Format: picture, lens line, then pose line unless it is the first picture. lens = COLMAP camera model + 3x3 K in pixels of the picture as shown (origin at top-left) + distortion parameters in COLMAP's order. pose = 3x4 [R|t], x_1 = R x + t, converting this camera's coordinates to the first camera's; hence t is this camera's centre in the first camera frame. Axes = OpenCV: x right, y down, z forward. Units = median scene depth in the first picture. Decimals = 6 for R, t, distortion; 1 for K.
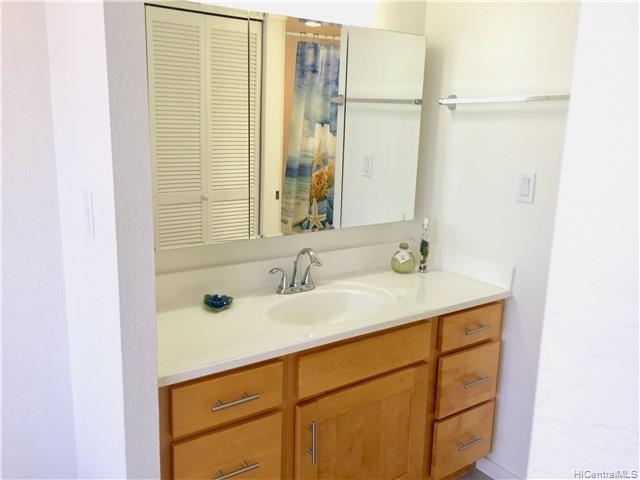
lens RADIAL K [[568.0, 0, 320.0], [0, 568.0, 240.0], [0, 0, 1]] dist [0.097849, 0.004541]
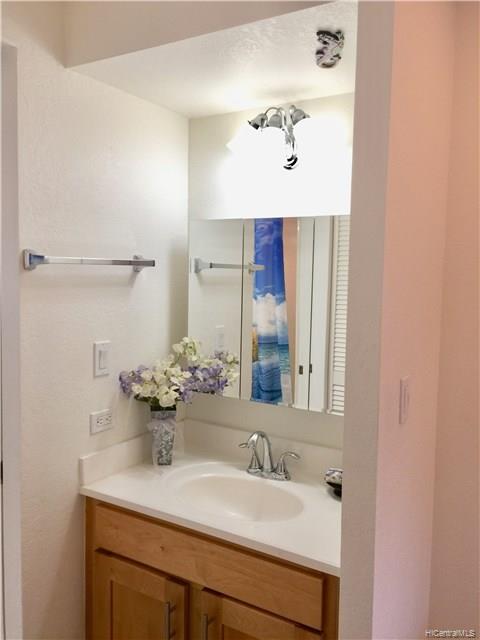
lens RADIAL K [[568.0, 0, 240.0], [0, 568.0, 320.0], [0, 0, 1]] dist [0.097849, 0.004541]
pose [[0.384844, 0.046139, -0.921828, 0.780804], [-0.205683, 0.977922, -0.036922, -0.111705], [0.899772, 0.203813, 0.385837, 0.579888]]
